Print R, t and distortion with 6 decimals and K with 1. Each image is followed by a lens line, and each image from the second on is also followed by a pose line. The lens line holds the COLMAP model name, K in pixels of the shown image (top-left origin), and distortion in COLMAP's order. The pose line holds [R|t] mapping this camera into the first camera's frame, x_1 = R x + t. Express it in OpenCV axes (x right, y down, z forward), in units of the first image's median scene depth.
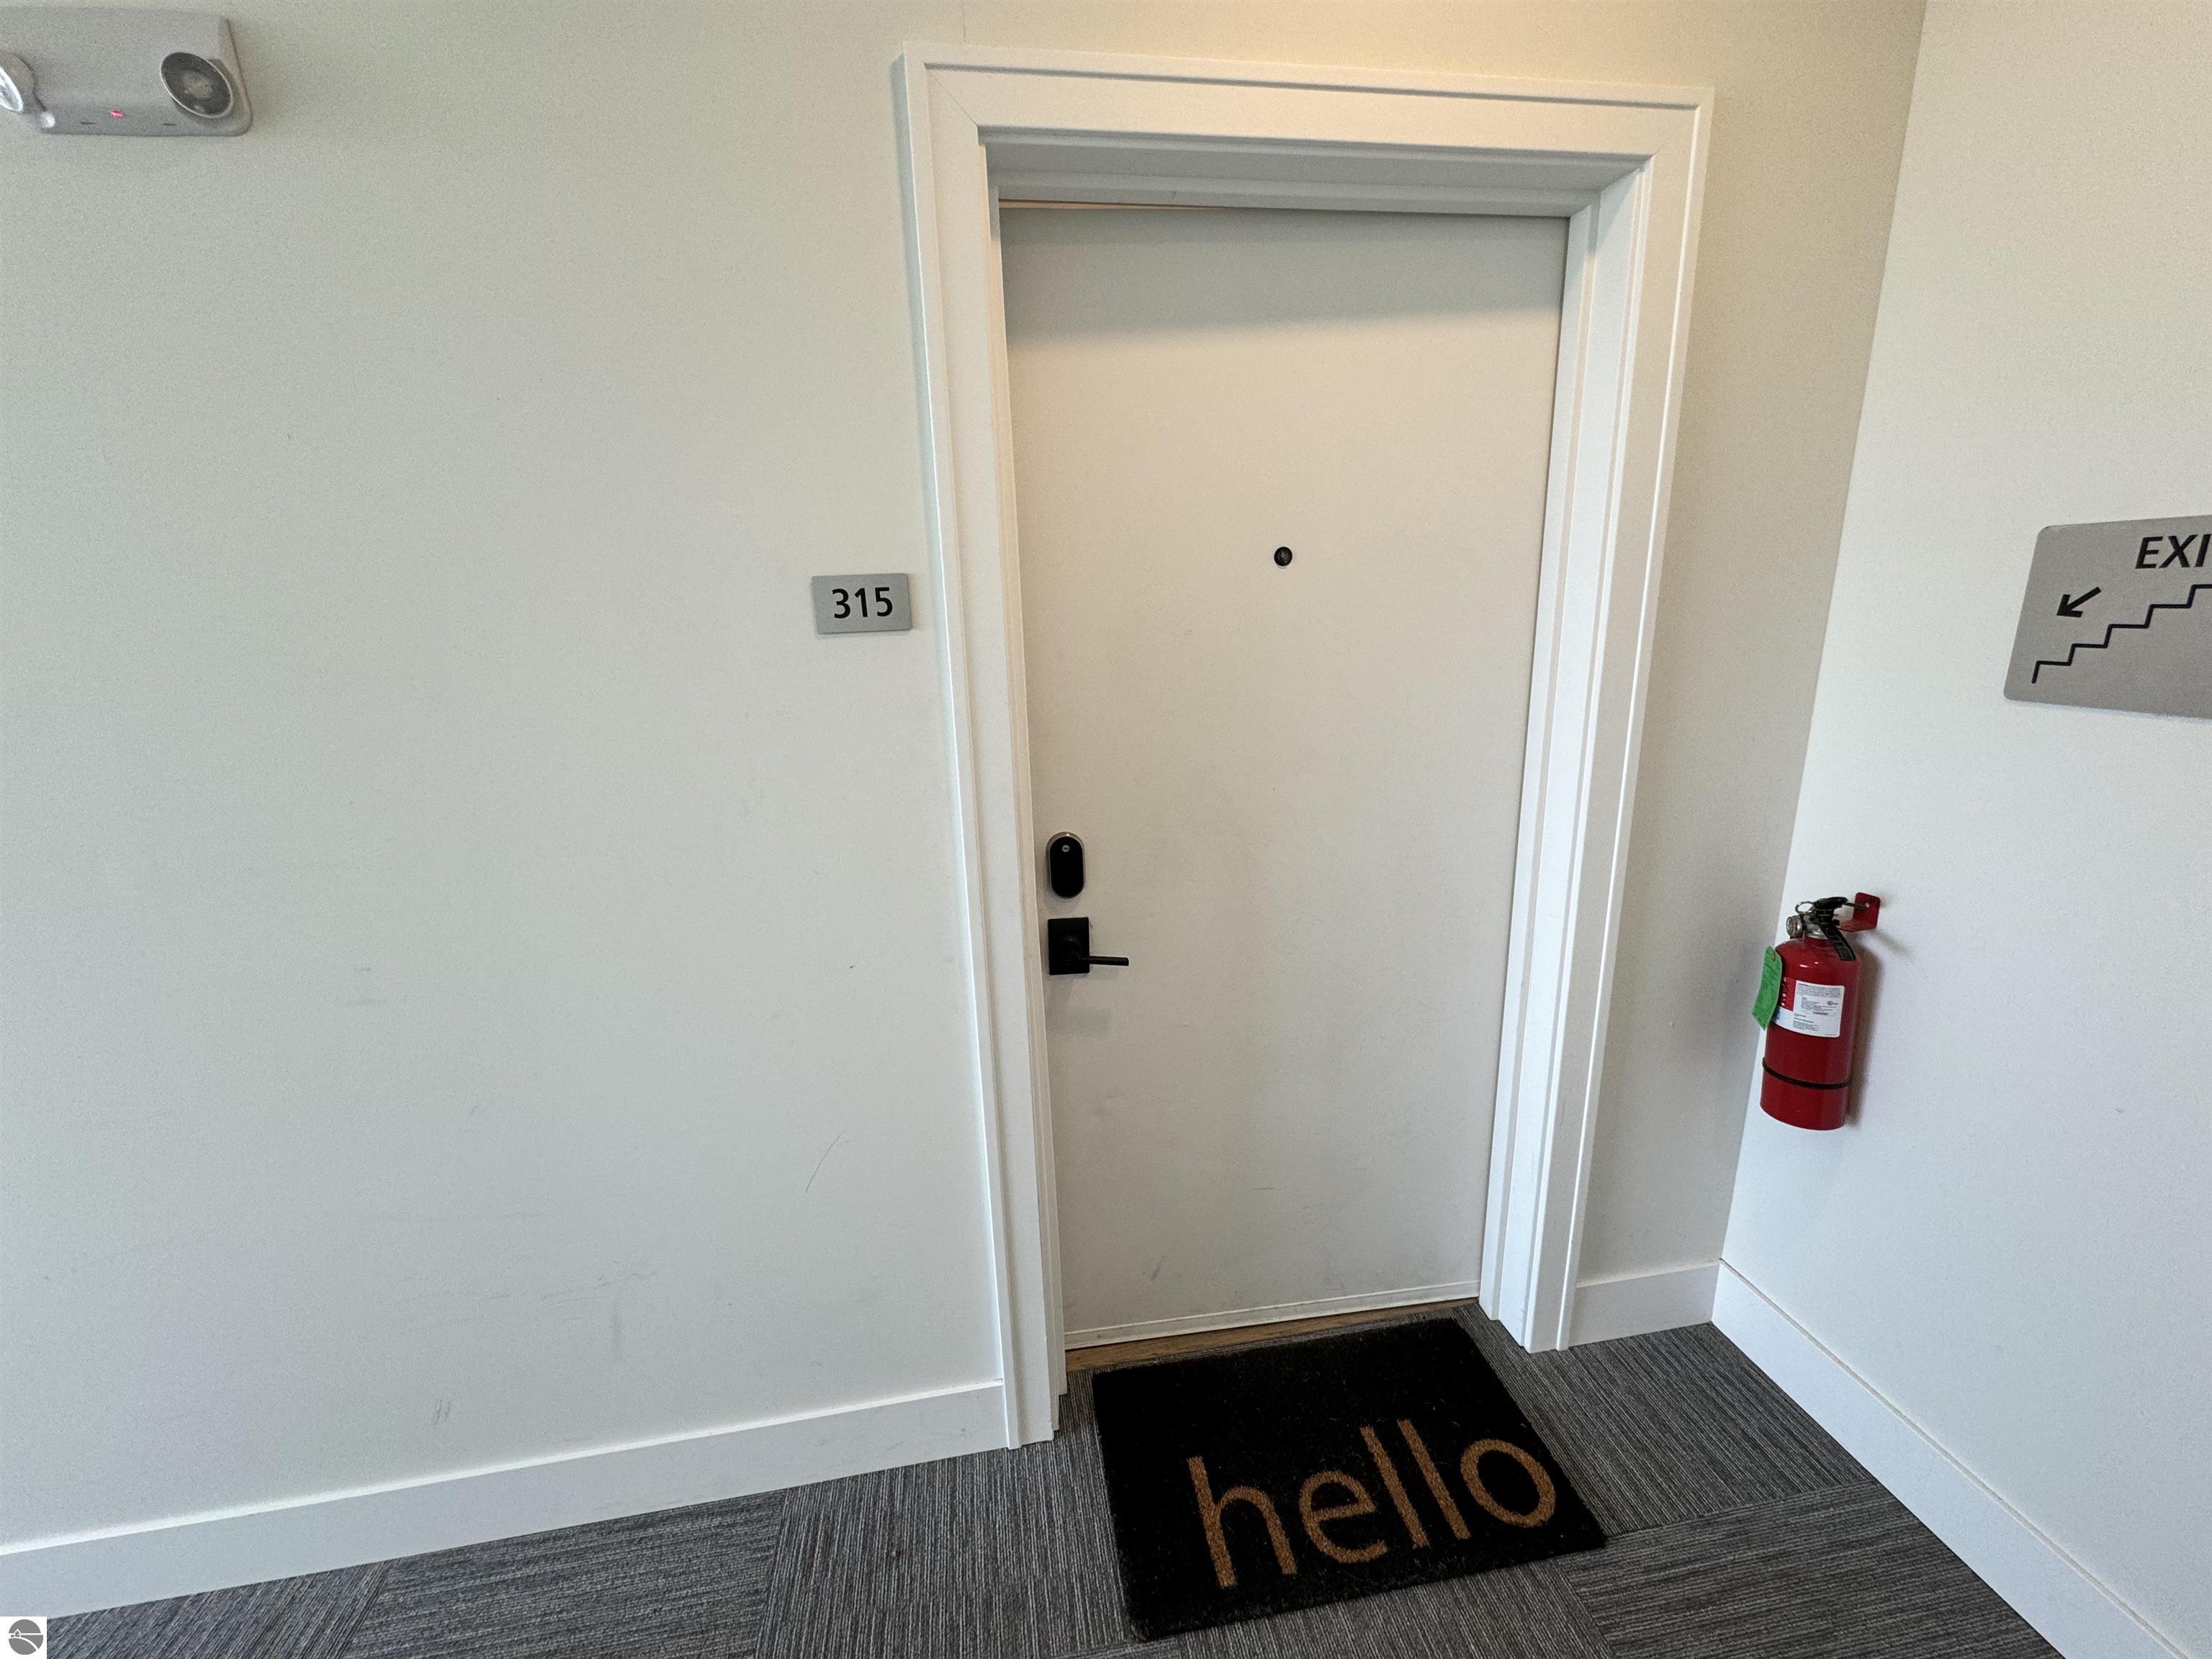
lens RADIAL K [[885.9, 0, 1109.8], [0, 885.9, 833.0], [0, 0, 1]] dist [-0.002422, 0.000391]
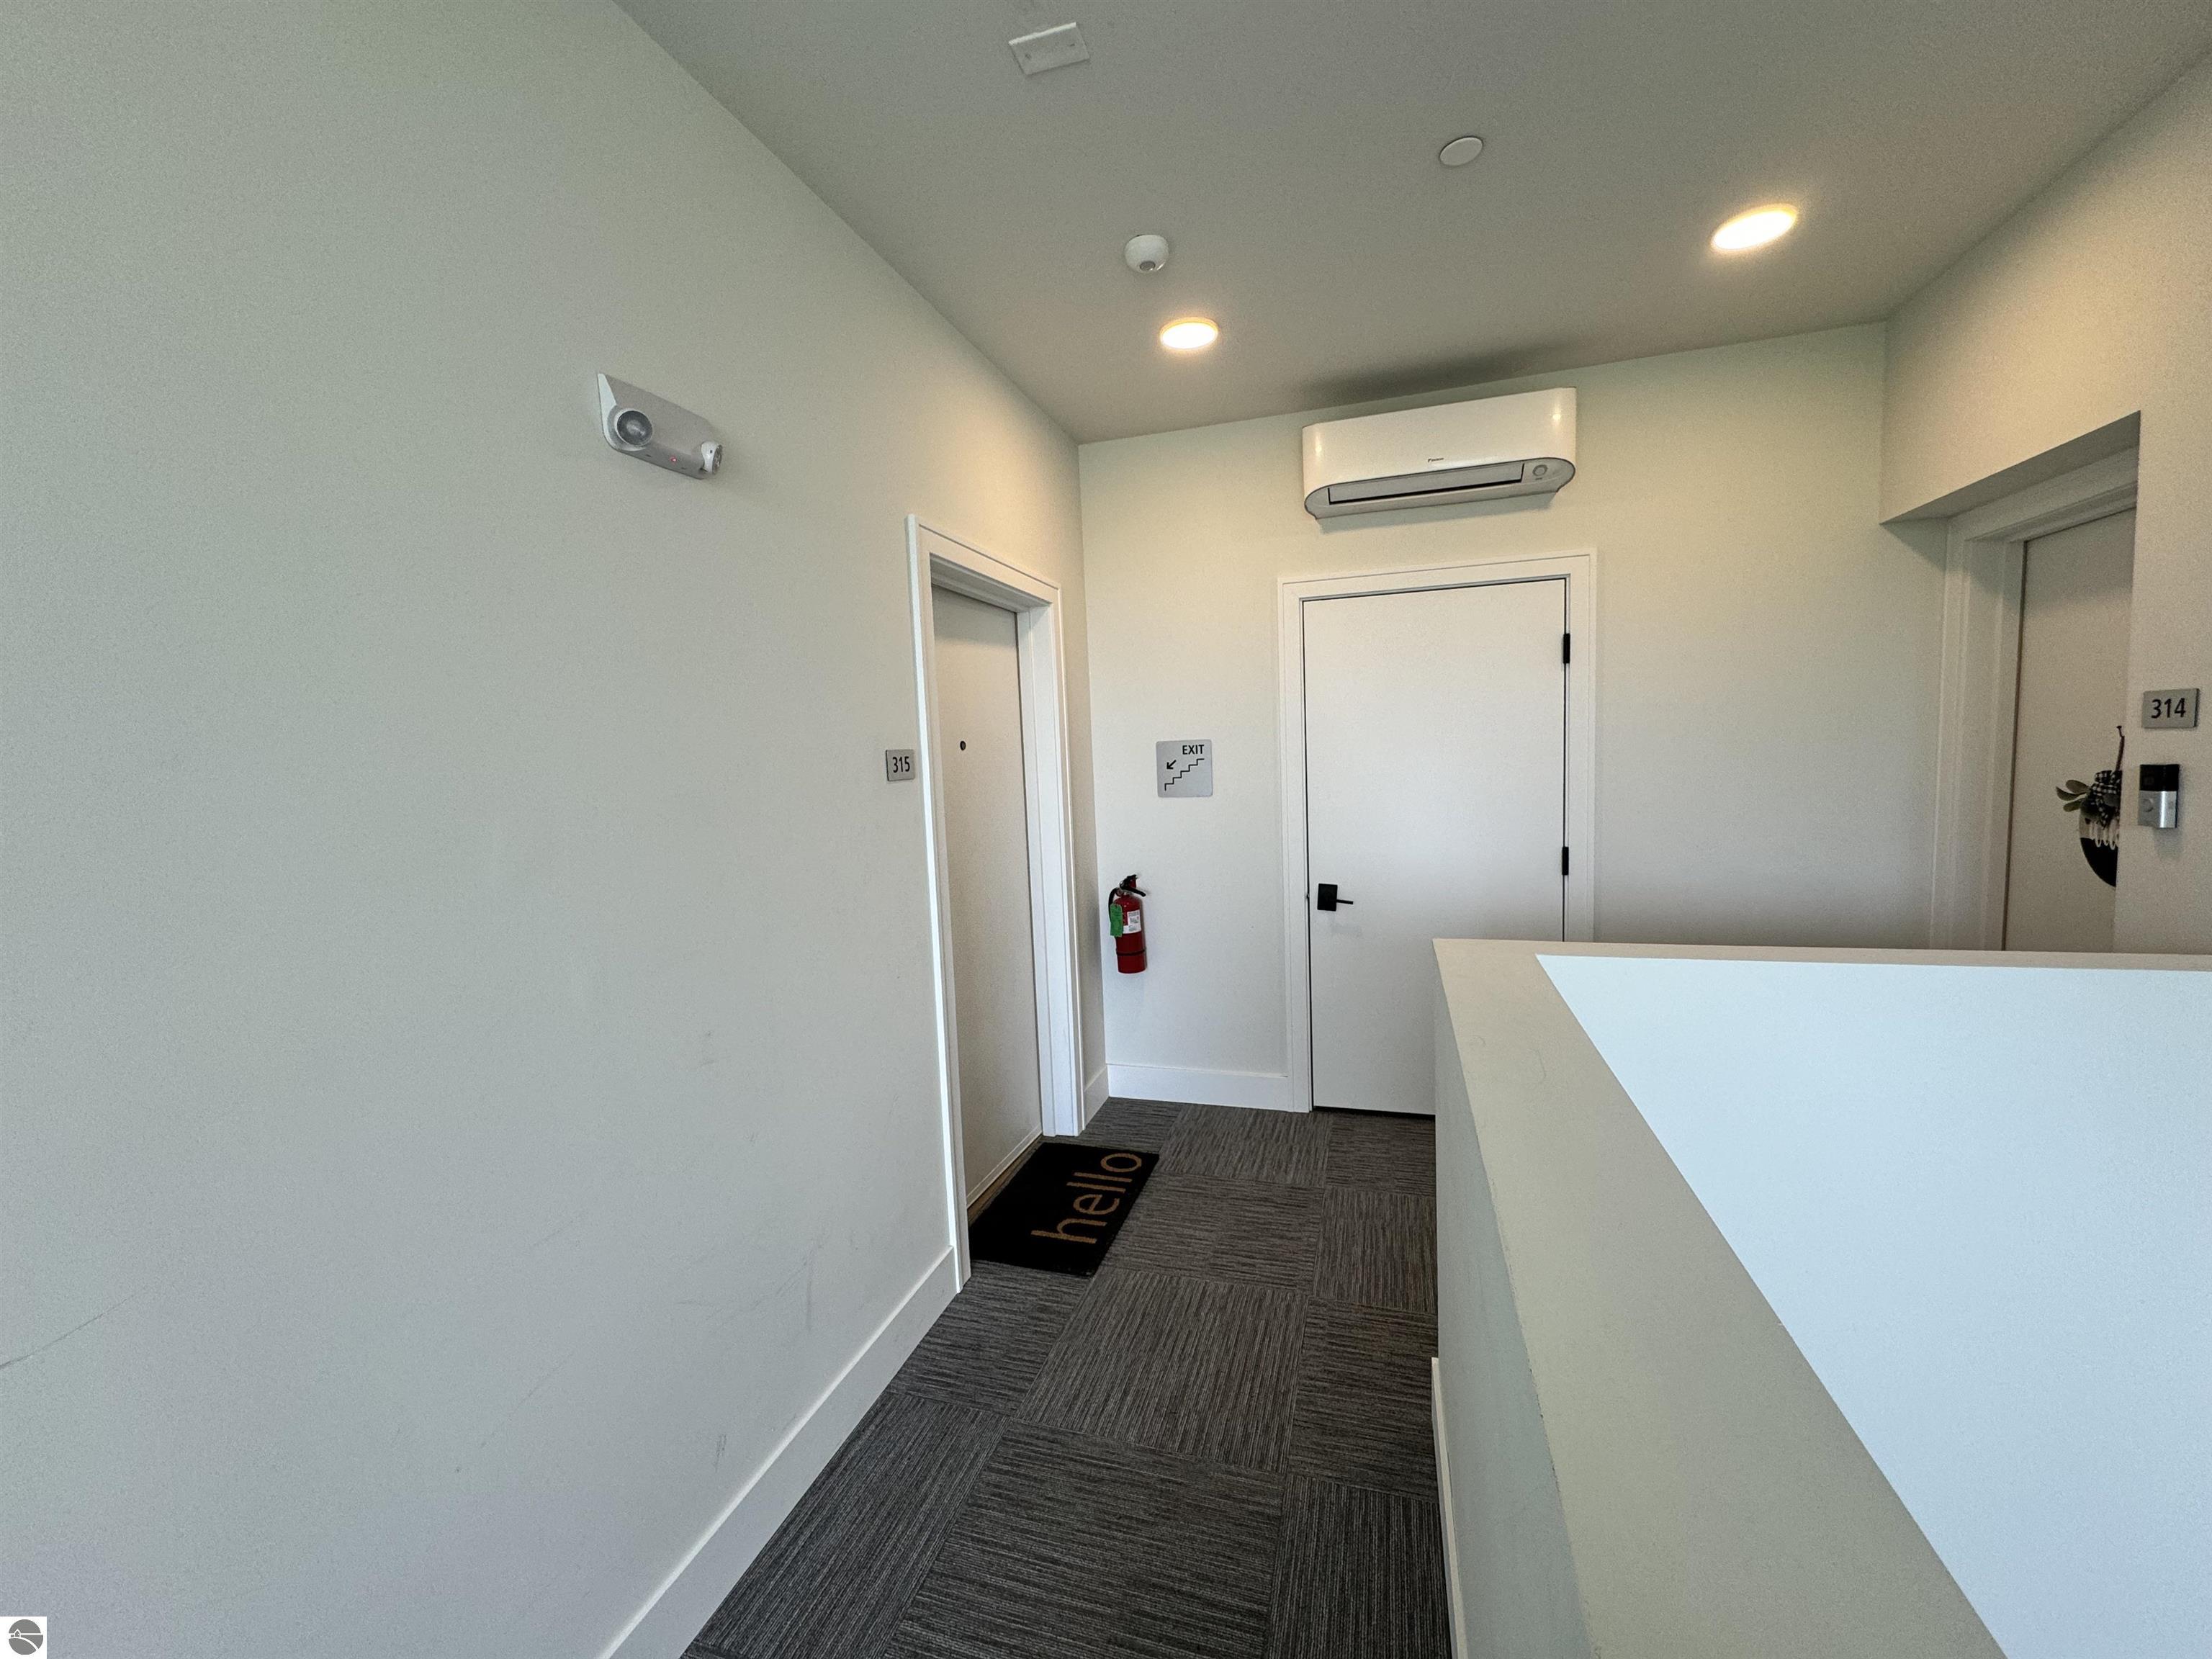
lens RADIAL K [[885.9, 0, 1093.2], [0, 885.9, 836.3], [0, 0, 1]] dist [-0.002422, 0.000391]
pose [[0.459756, -0.067879, 0.885447, -1.554364], [0.252754, 0.965838, -0.057197, 0.082206], [-0.851316, 0.250097, 0.461207, -0.139746]]
